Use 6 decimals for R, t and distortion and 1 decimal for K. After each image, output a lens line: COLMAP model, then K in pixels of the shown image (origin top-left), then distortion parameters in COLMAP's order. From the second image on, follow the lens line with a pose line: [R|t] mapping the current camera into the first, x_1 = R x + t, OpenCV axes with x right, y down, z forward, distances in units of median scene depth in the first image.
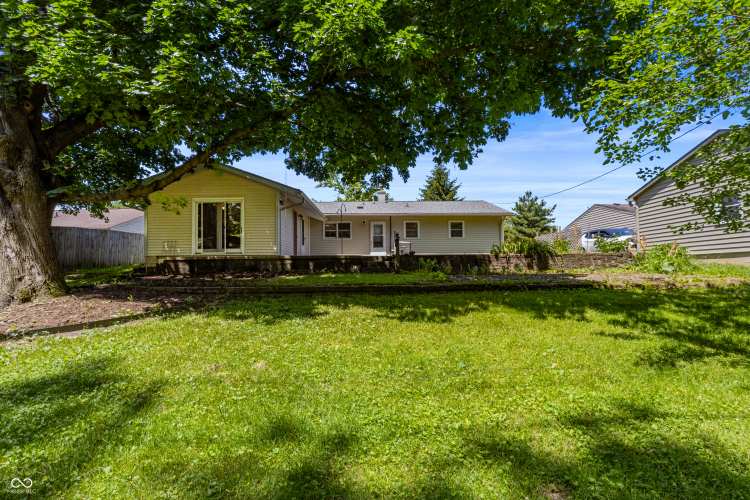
lens RADIAL K [[356.7, 0, 375.9], [0, 356.7, 245.1], [0, 0, 1]] dist [-0.000917, -0.000149]
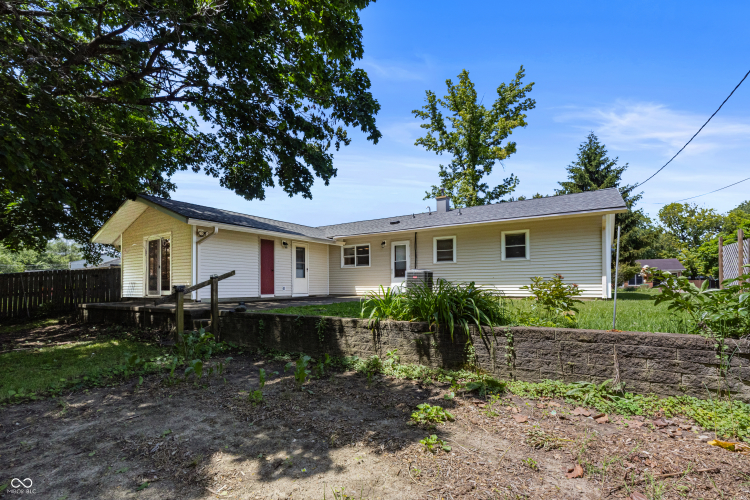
lens RADIAL K [[351.2, 0, 375.0], [0, 351.2, 250.0], [0, 0, 1]] dist [-0.000125, -0.000015]
pose [[0.827120, -0.055159, -0.559312, 0.360085], [0.042631, 0.998463, -0.035424, -0.025402], [0.560406, 0.005455, 0.828200, 0.386468]]
